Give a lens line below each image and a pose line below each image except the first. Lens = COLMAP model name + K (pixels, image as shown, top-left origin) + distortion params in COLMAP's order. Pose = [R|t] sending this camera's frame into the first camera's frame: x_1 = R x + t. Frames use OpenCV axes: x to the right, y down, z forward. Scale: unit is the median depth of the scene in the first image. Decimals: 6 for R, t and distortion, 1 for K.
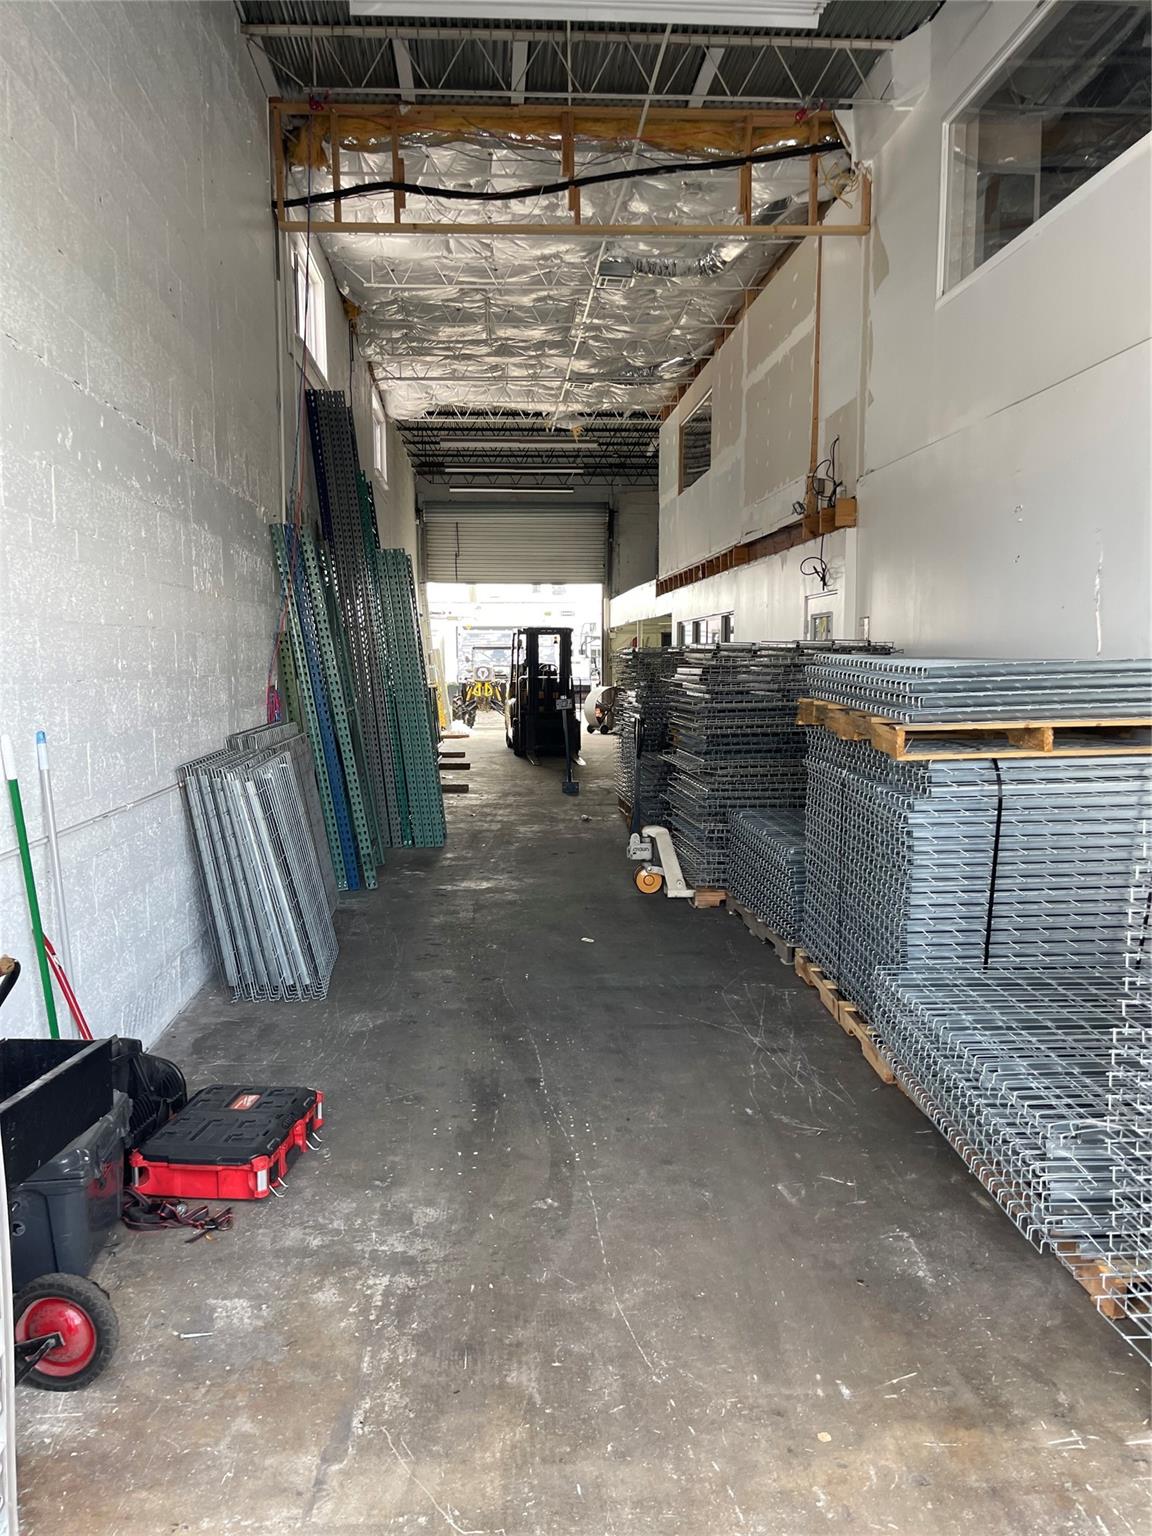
lens RADIAL K [[1119.6, 0, 576.0], [0, 1119.6, 768.0], [0, 0, 1]] dist [0.009377, 0.000804]
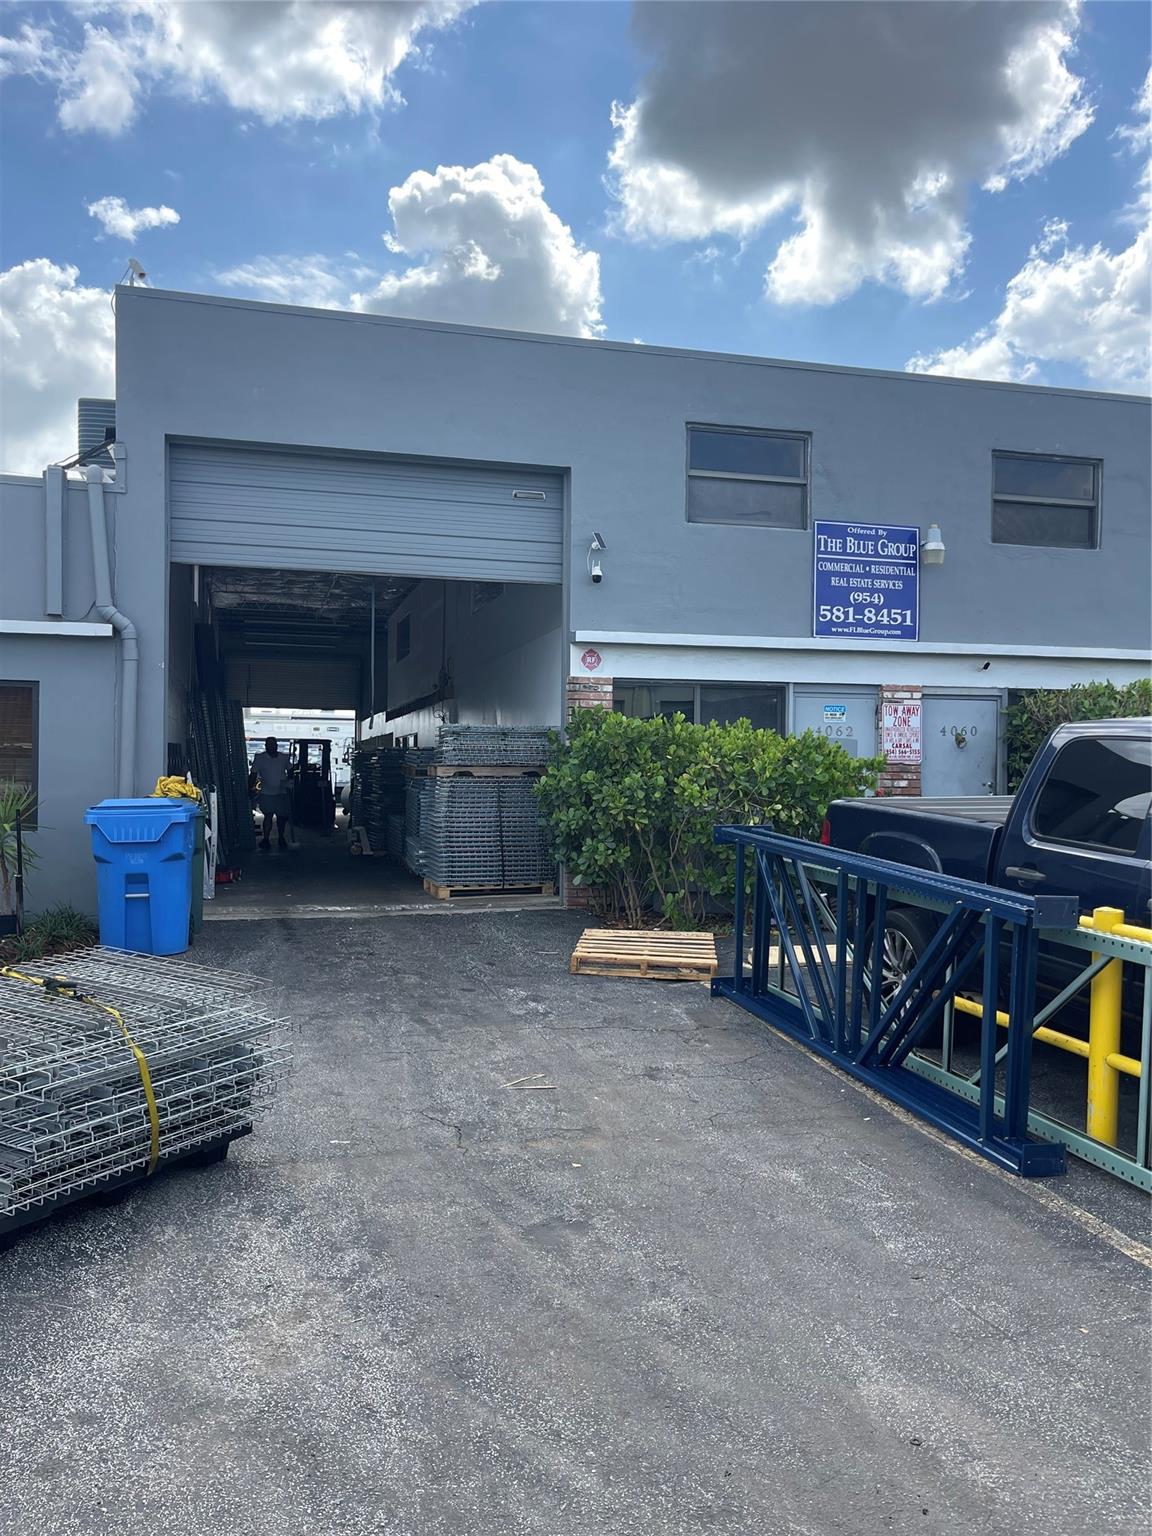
lens RADIAL K [[1119.6, 0, 576.0], [0, 1119.6, 768.0], [0, 0, 1]] dist [0.009377, 0.000804]
pose [[0.979656, 0.013967, 0.200196, 0.018579], [0.006529, 0.994829, -0.101354, 0.069588], [-0.200577, 0.100600, 0.974499, -0.554658]]
